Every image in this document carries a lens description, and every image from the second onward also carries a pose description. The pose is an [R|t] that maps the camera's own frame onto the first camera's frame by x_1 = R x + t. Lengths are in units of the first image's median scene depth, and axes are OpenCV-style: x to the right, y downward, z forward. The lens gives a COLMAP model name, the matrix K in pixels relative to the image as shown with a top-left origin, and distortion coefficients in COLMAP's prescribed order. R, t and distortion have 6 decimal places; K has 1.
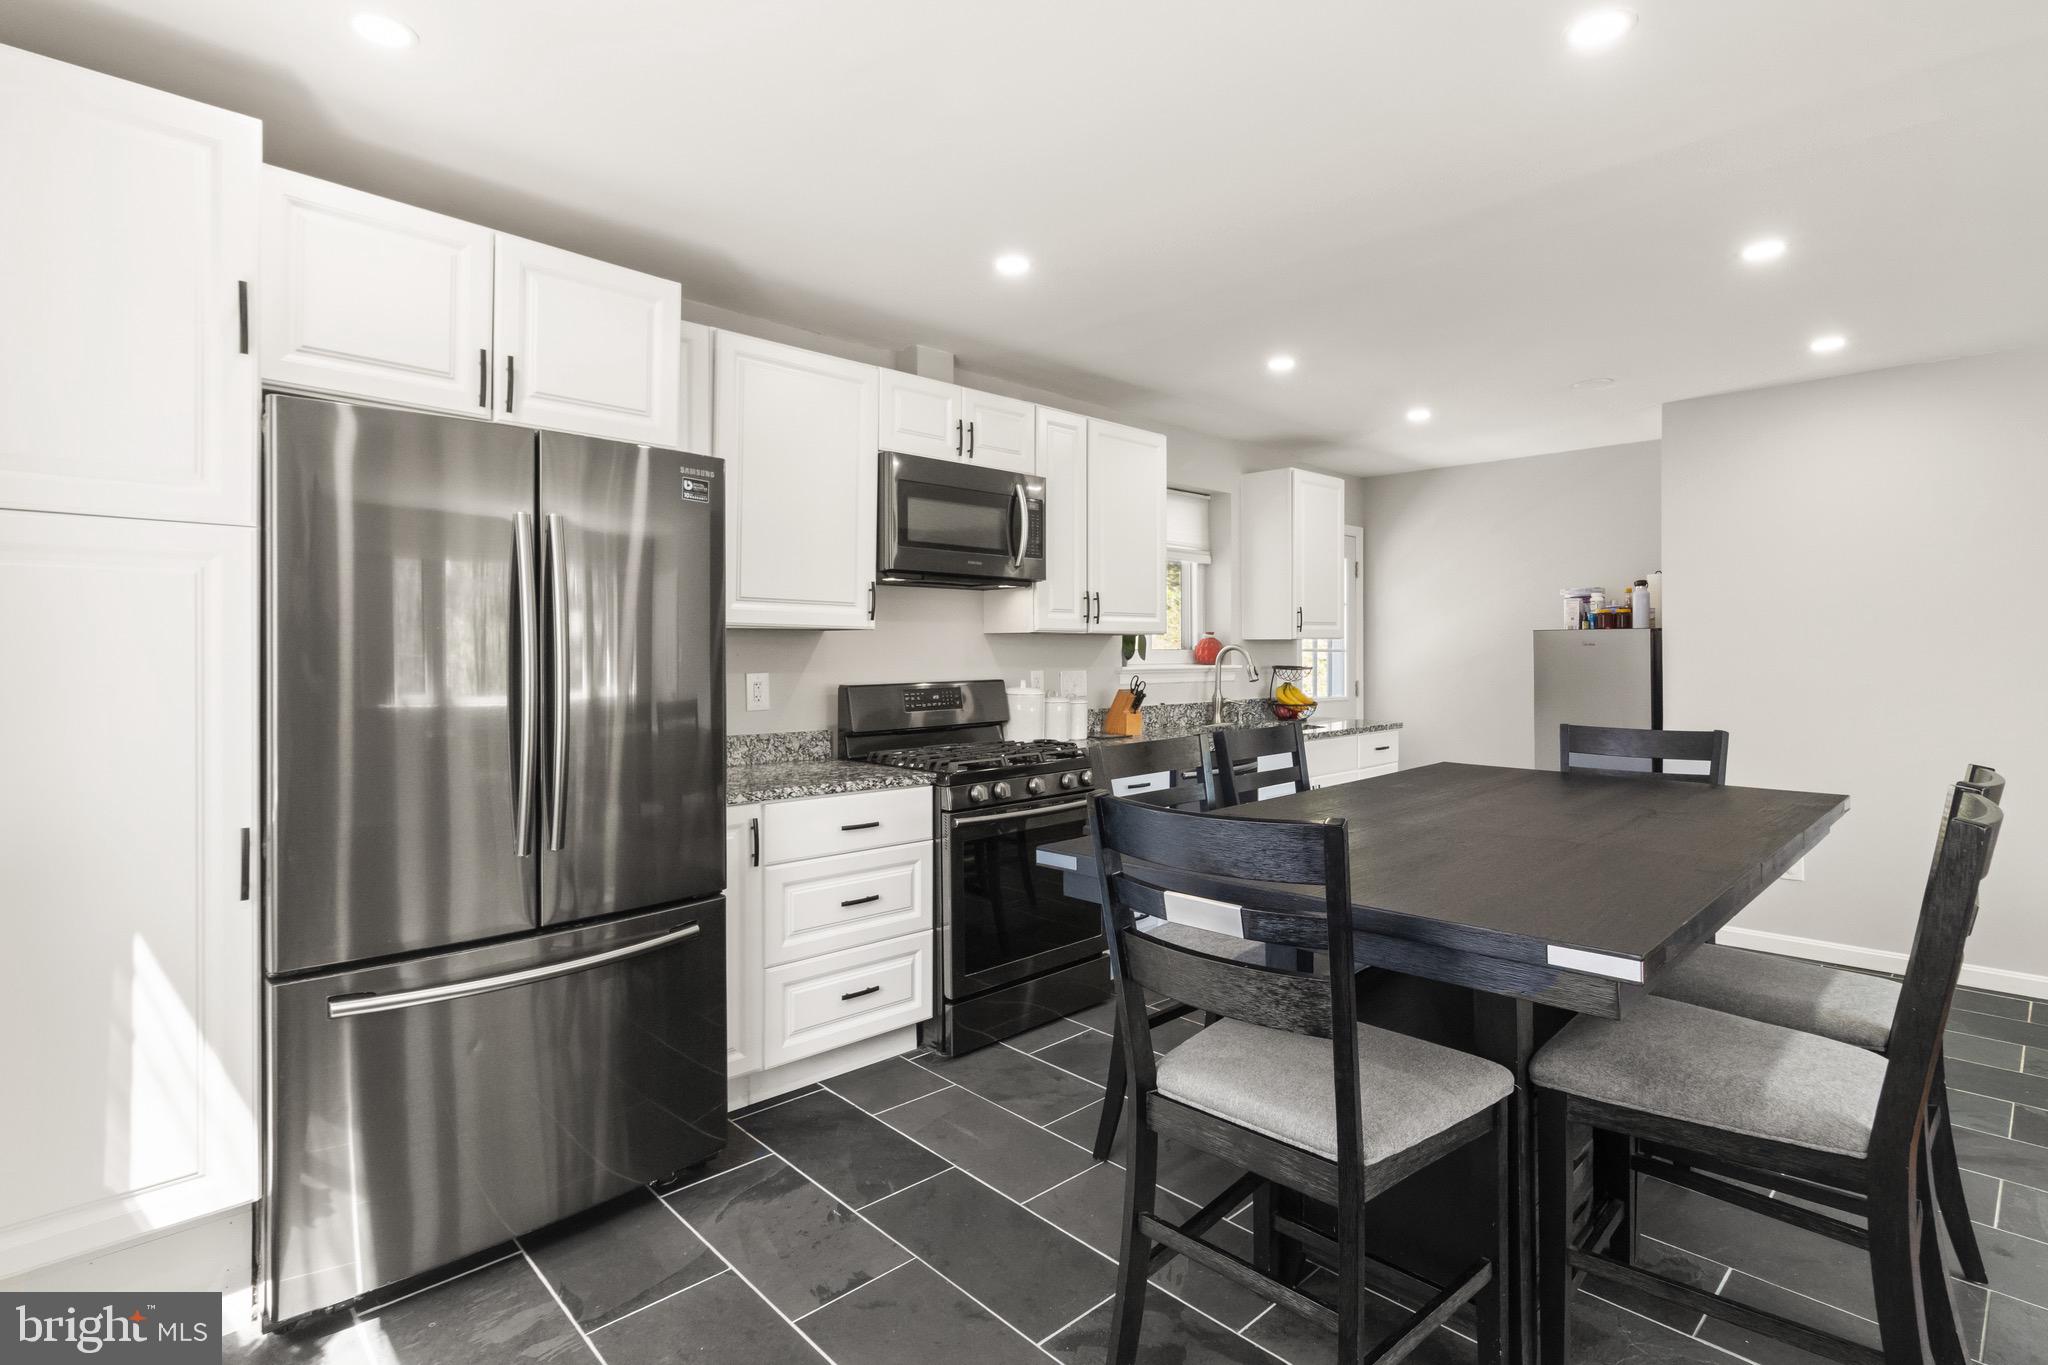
lens RADIAL K [[976.9, 0, 1022.8], [0, 976.9, 664.9], [0, 0, 1]] dist [0.011539, -0.000345]
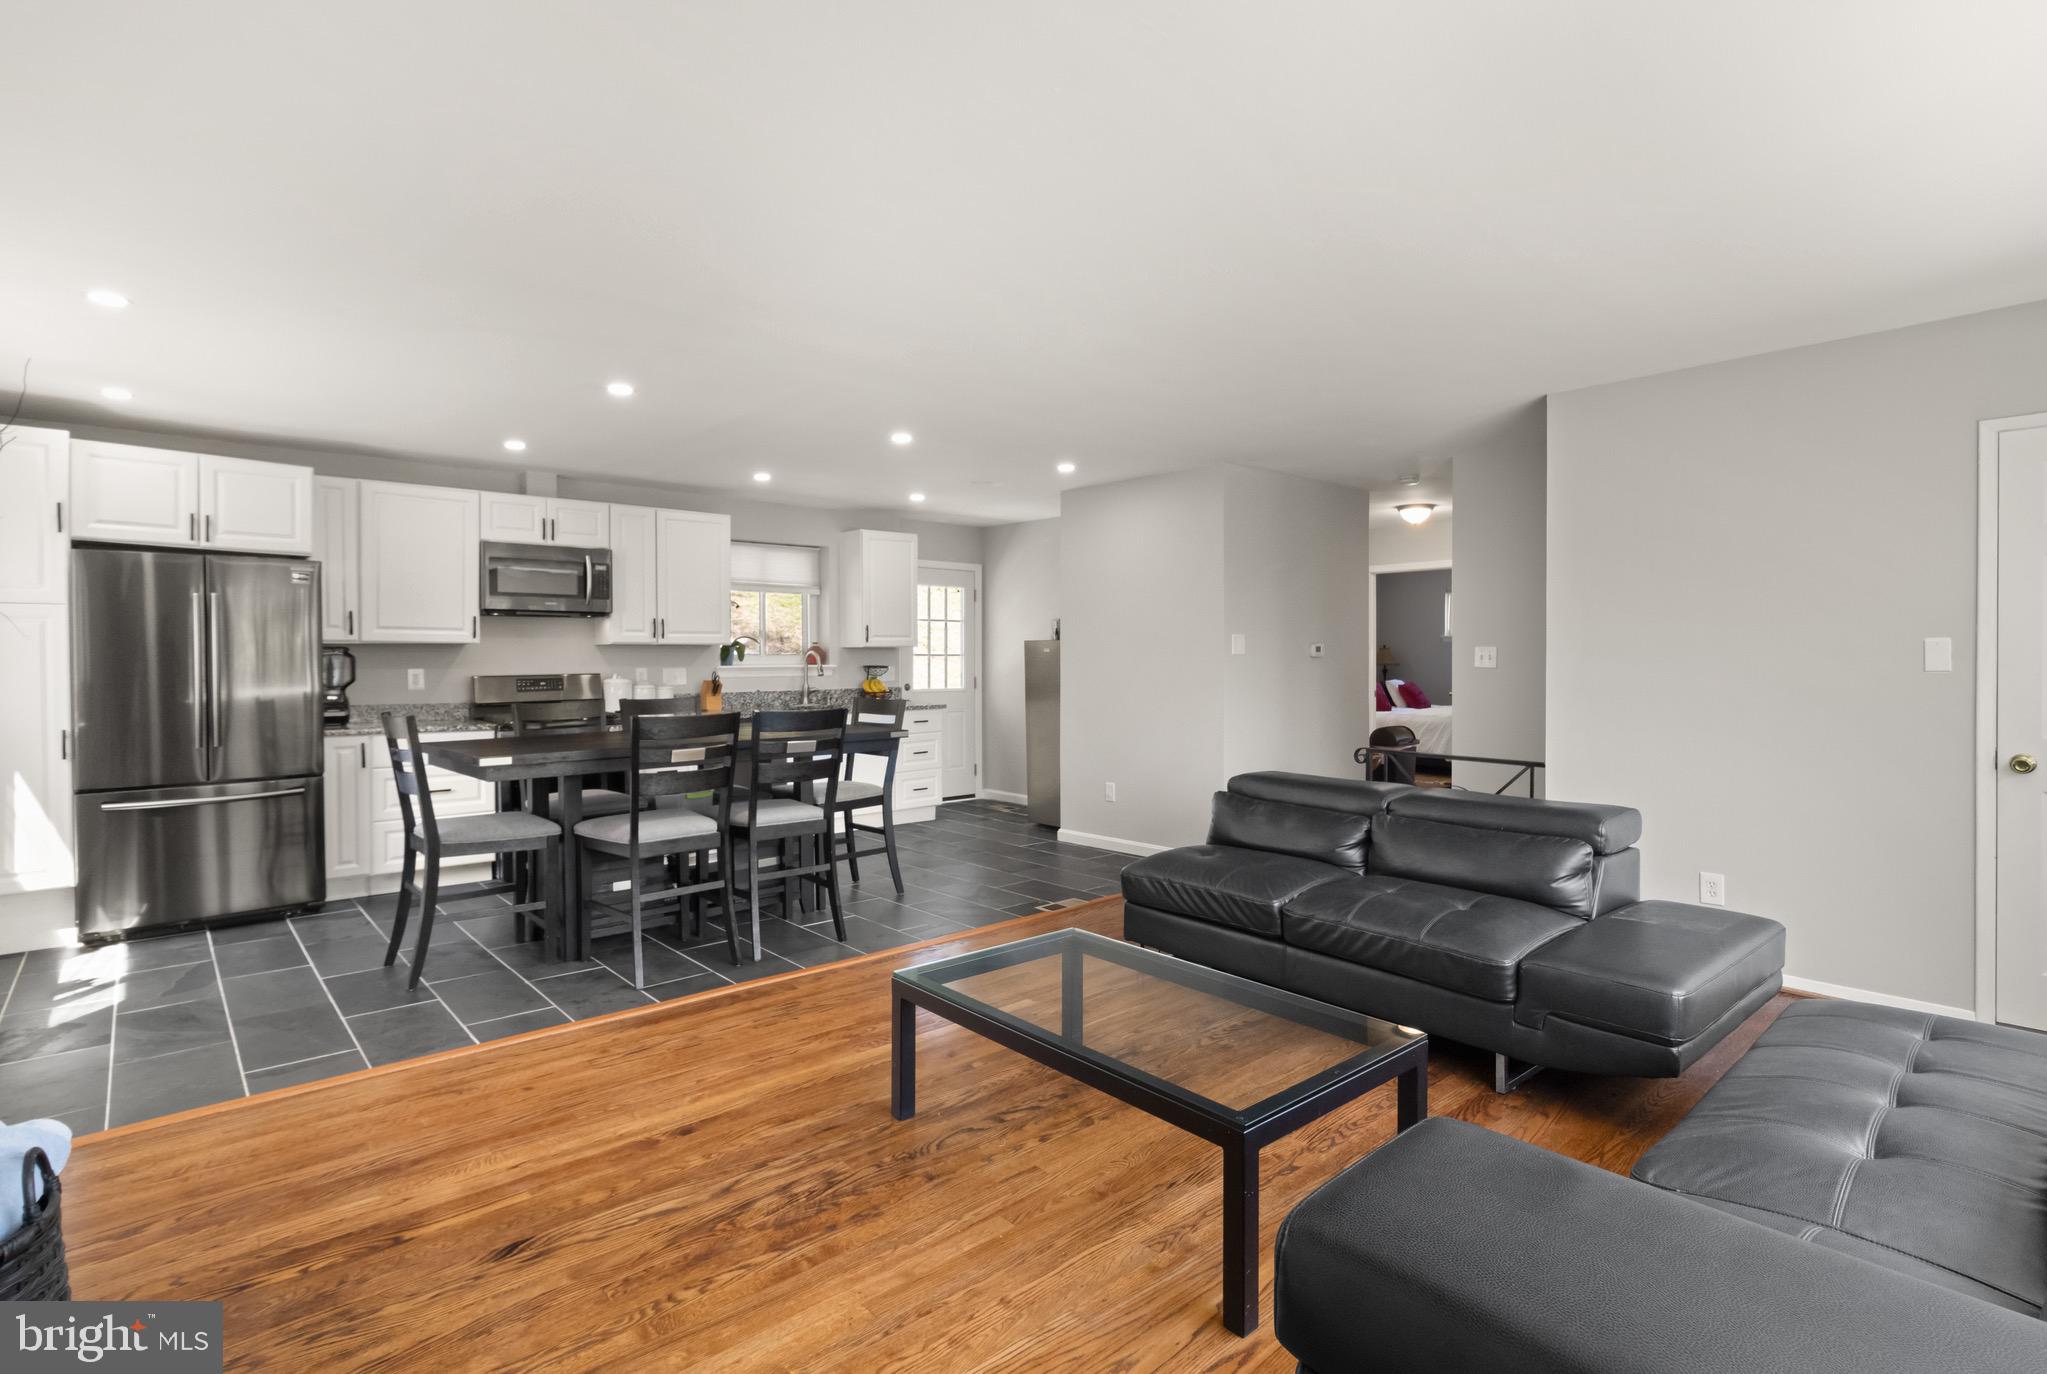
lens RADIAL K [[988.7, 0, 1023.5], [0, 988.7, 687.0], [0, 0, 1]] dist [-0.001418, 0.010664]
pose [[0.999645, -0.001282, -0.026615, 0.834669], [0.001743, 0.999849, 0.017309, 0.011829], [0.026589, -0.017349, 0.999496, -0.705421]]
